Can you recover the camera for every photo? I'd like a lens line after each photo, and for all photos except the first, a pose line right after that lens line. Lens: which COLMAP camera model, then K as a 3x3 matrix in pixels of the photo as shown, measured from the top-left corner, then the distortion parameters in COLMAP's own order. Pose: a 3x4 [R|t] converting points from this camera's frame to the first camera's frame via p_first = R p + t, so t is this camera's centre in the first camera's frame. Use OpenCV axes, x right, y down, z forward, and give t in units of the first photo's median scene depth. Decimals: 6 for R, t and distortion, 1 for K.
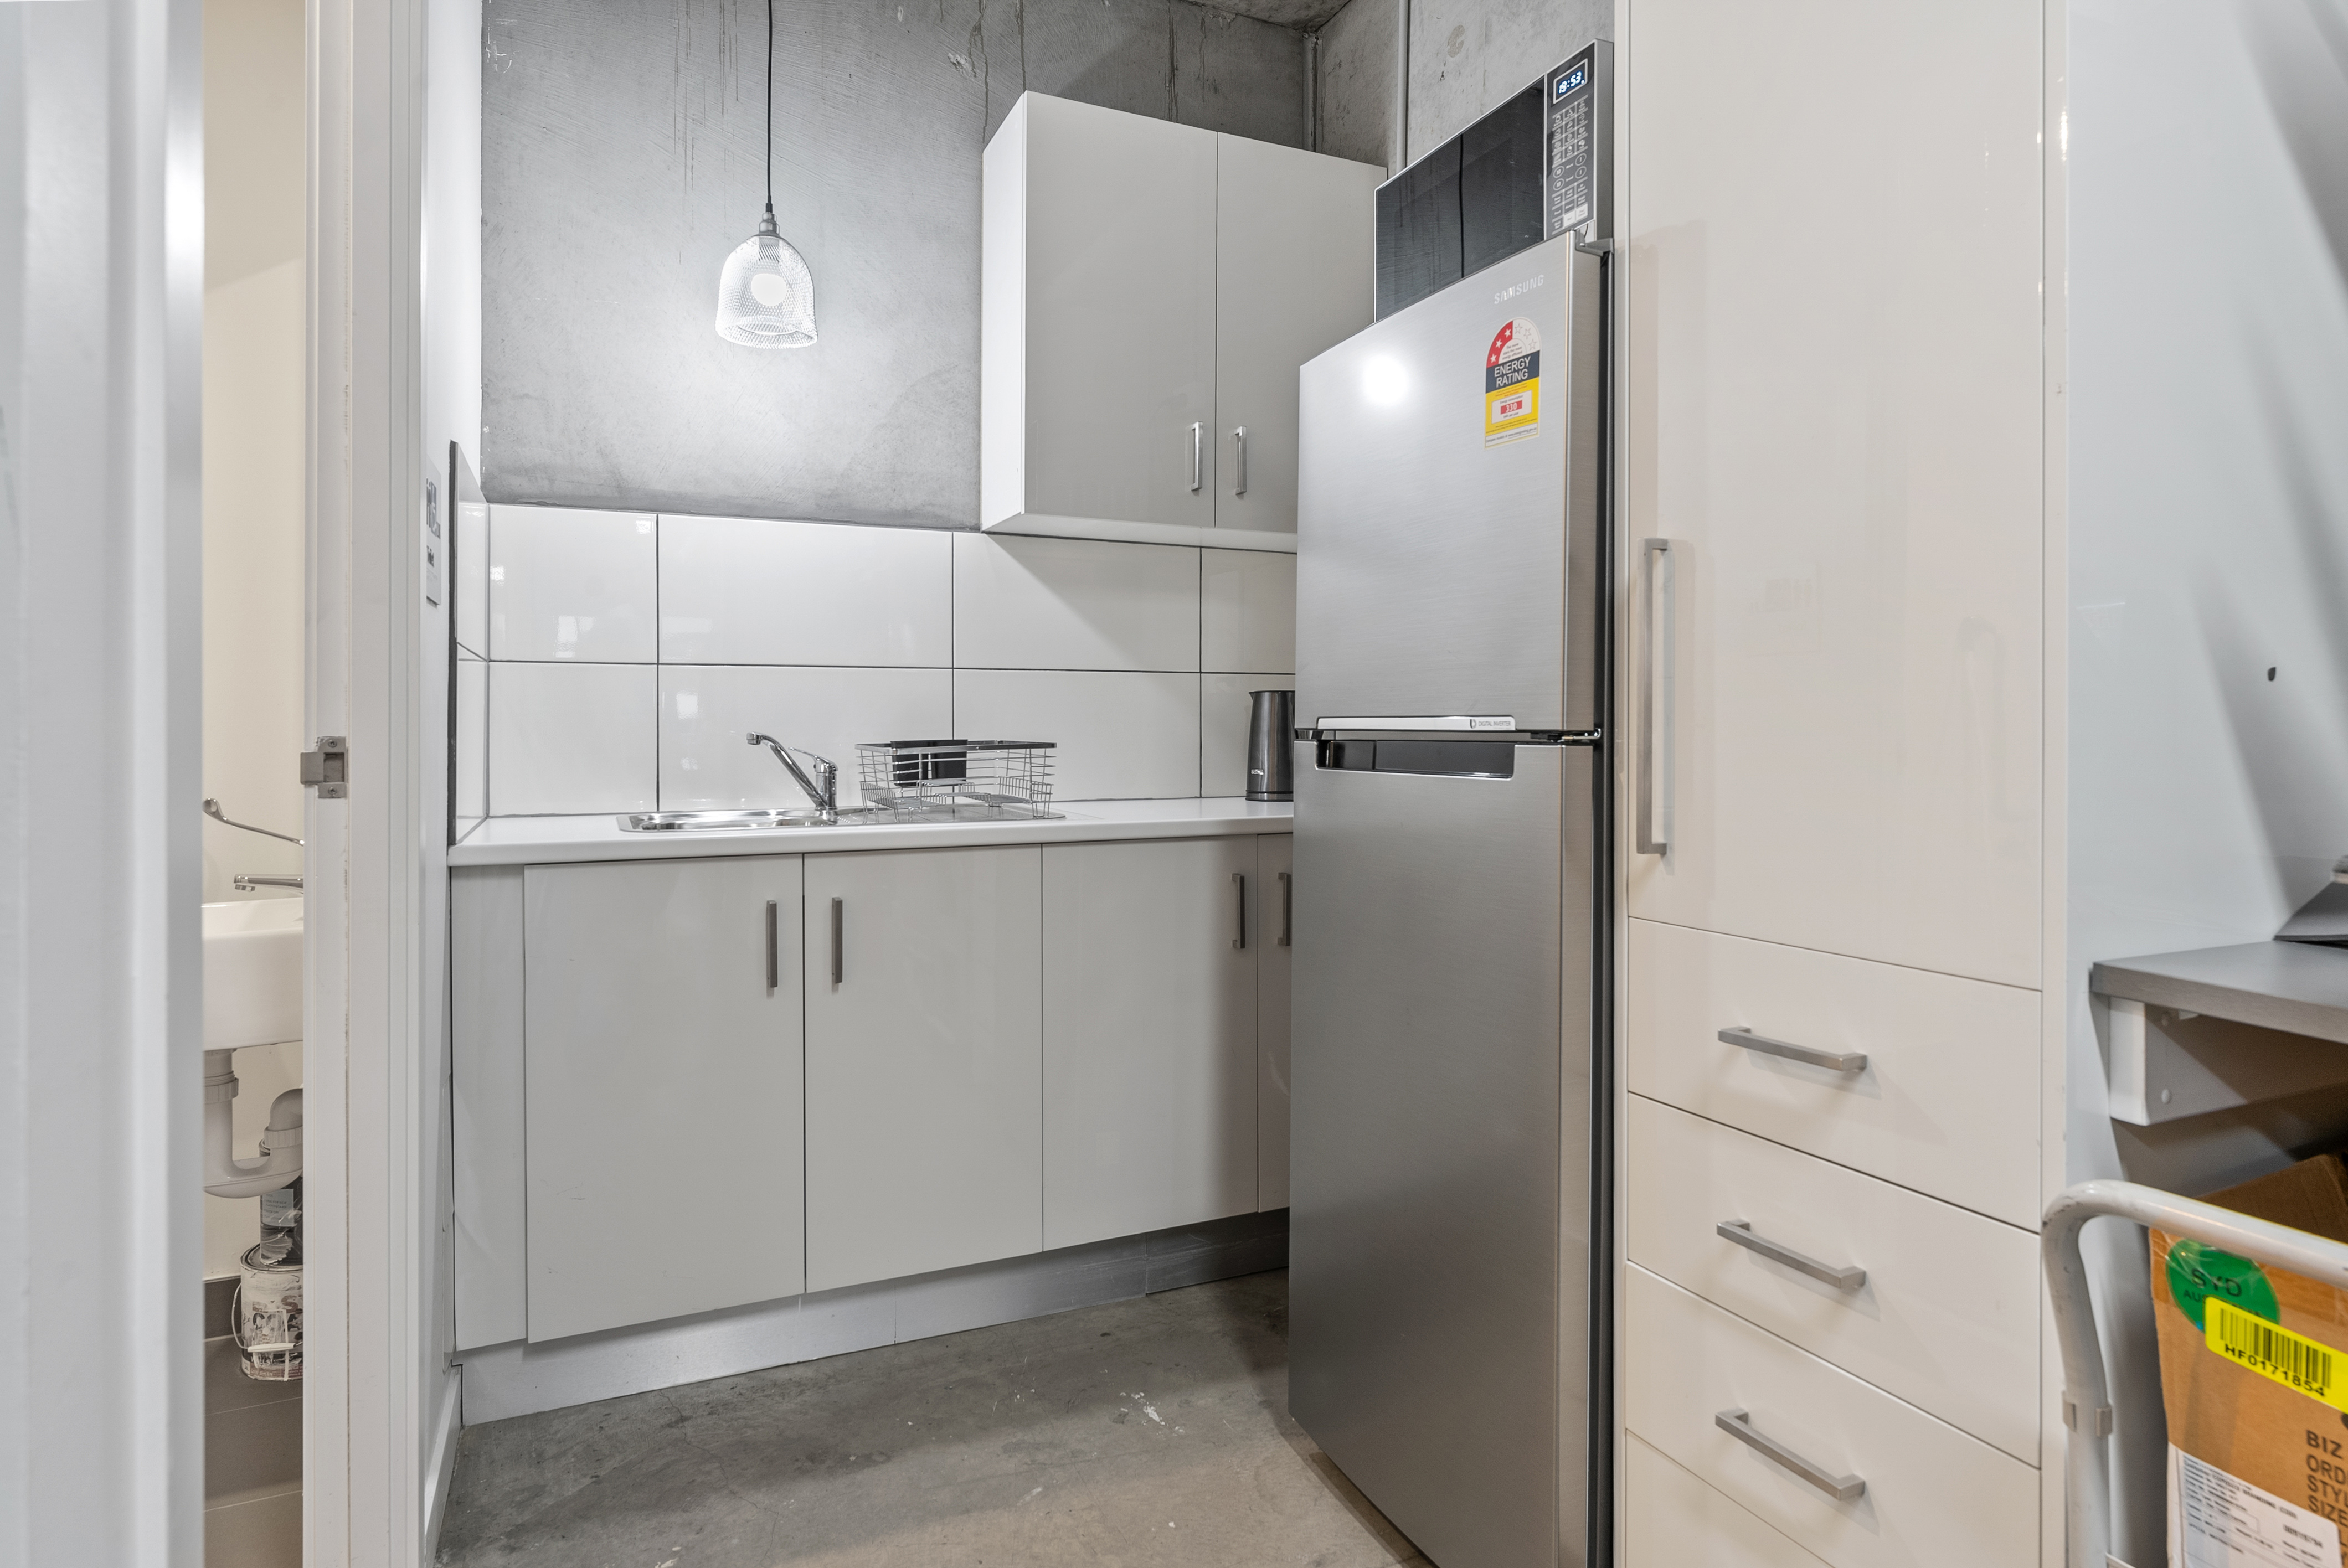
lens RADIAL K [[1290.2, 0, 1174.0], [0, 1290.2, 731.4], [0, 0, 1]] dist [0.001262, 0.001435]
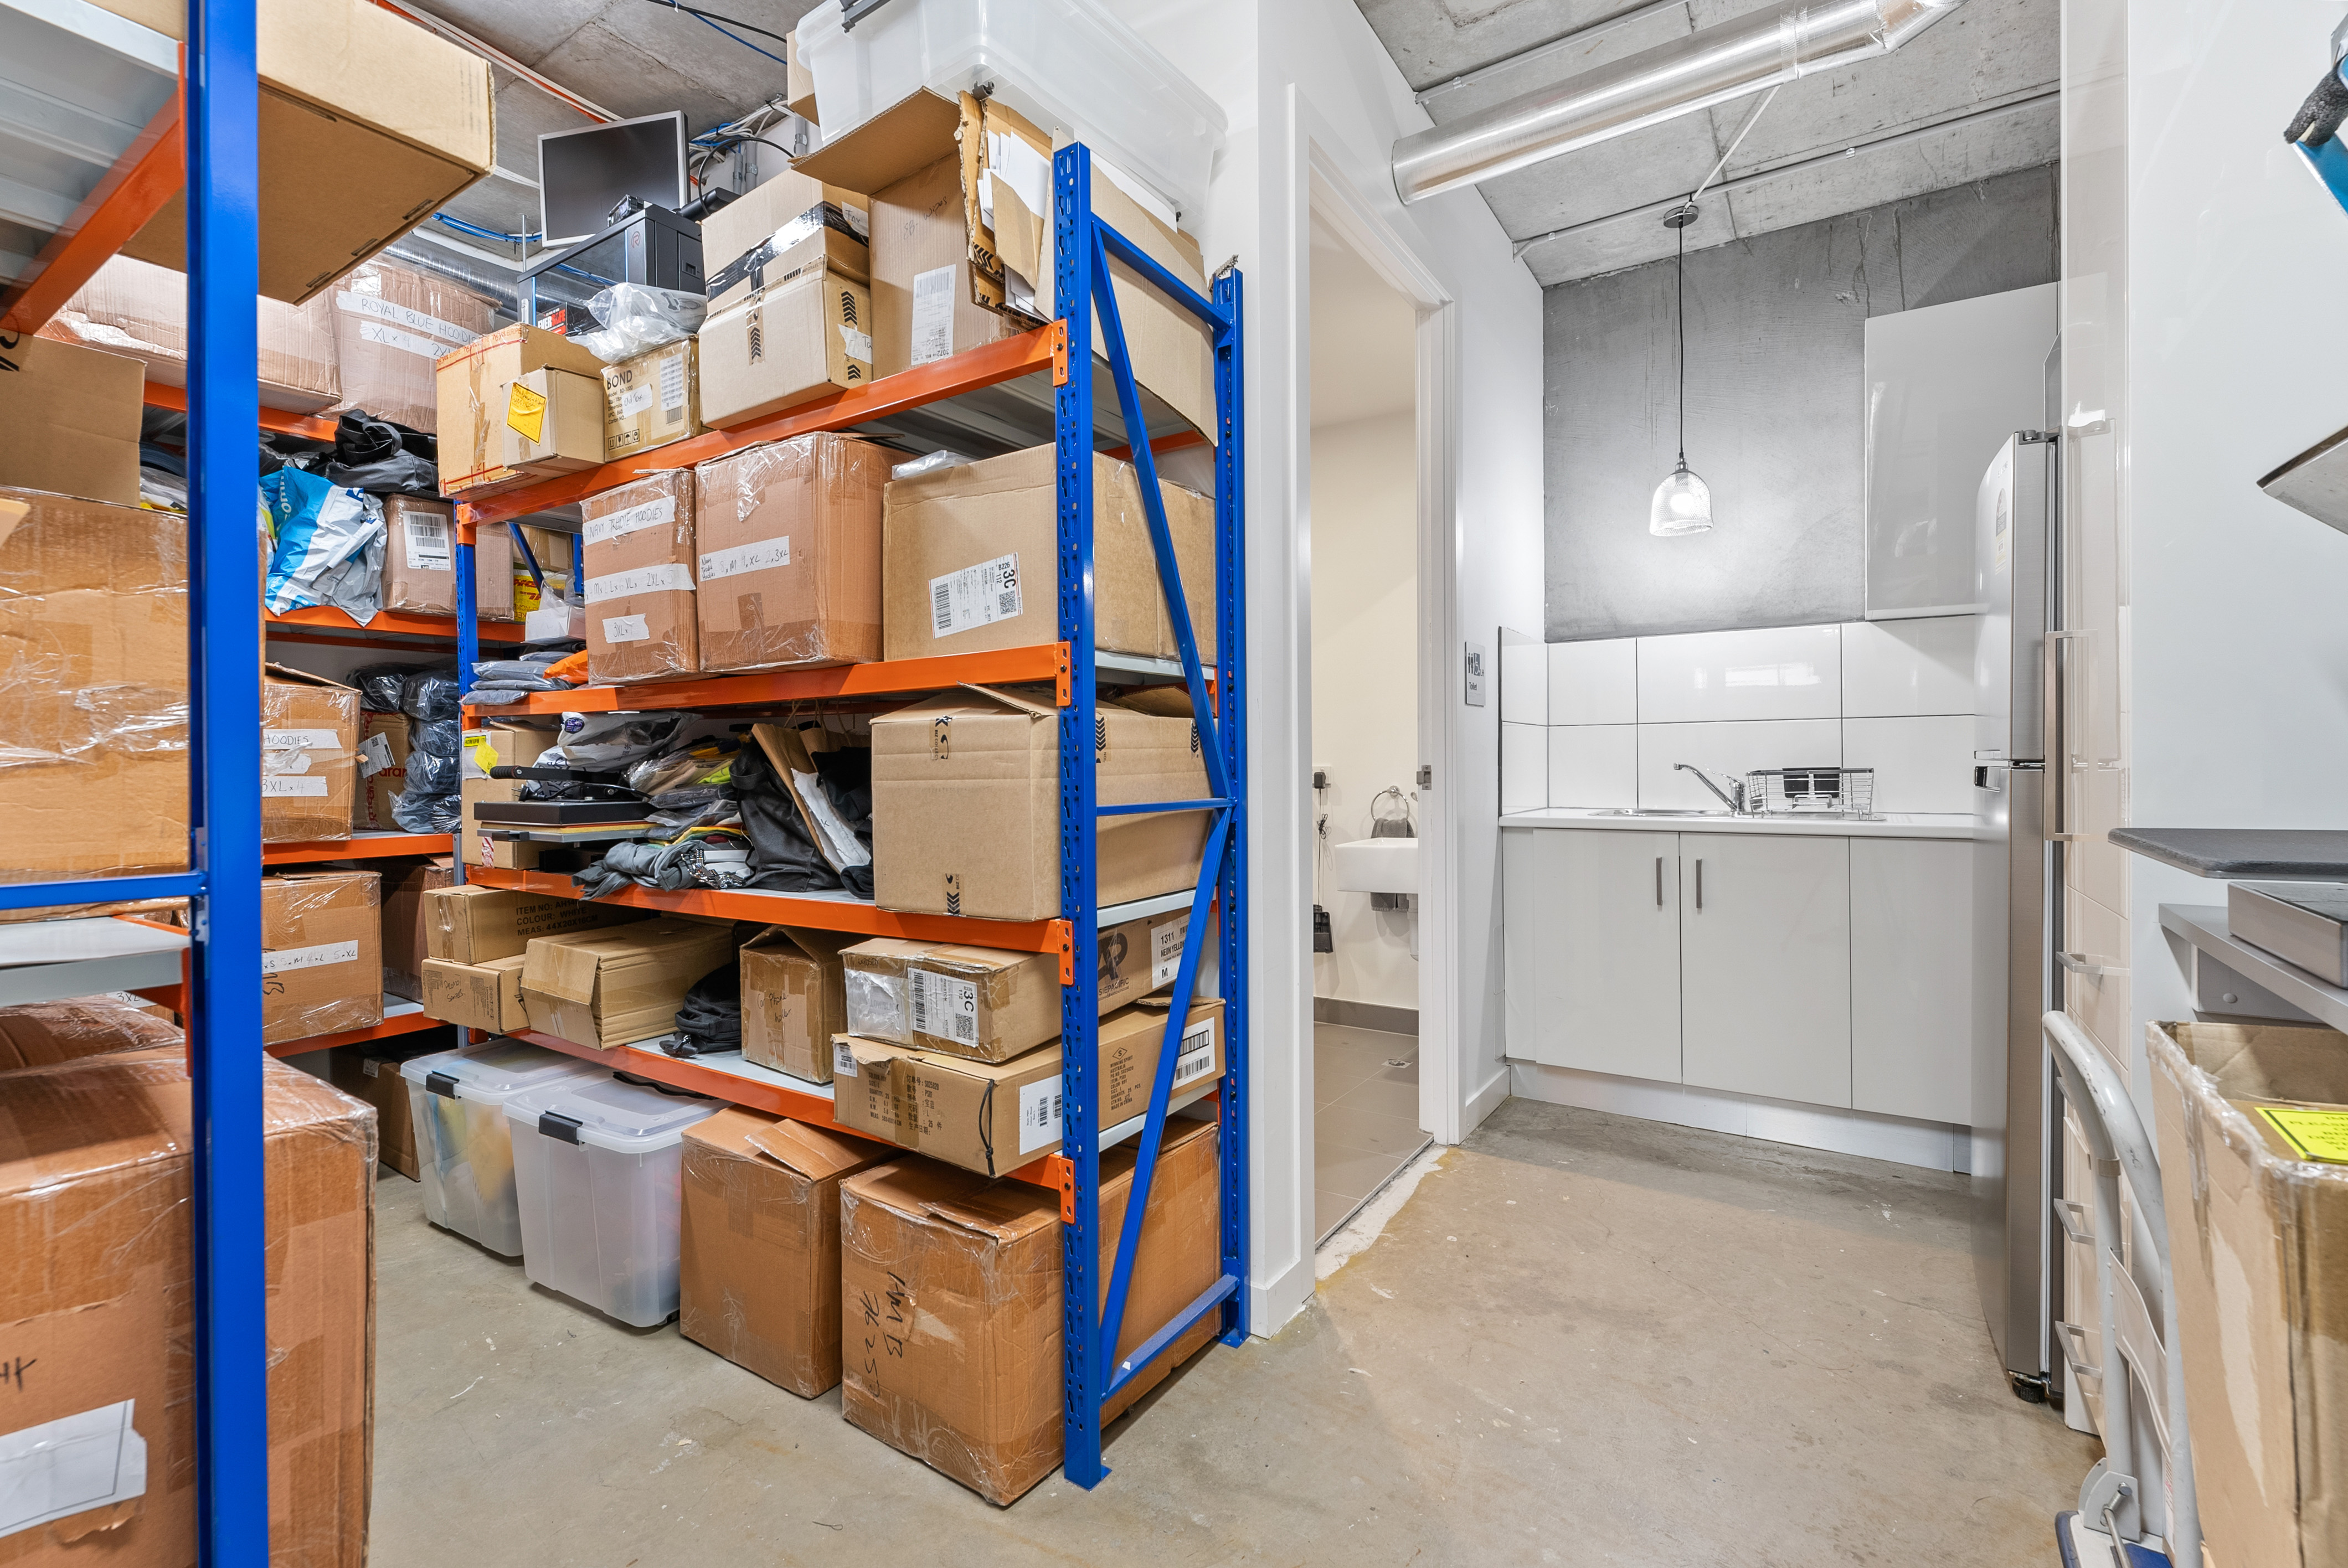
lens RADIAL K [[1034.4, 0, 1175.5], [0, 1034.4, 768.9], [0, 0, 1]] dist [-0.000010, 0.000002]
pose [[0.533976, 0.000848, -0.845499, 0.470802], [0.003229, 0.999990, 0.003042, 0.002636], [0.845493, -0.004354, 0.533968, -0.287564]]
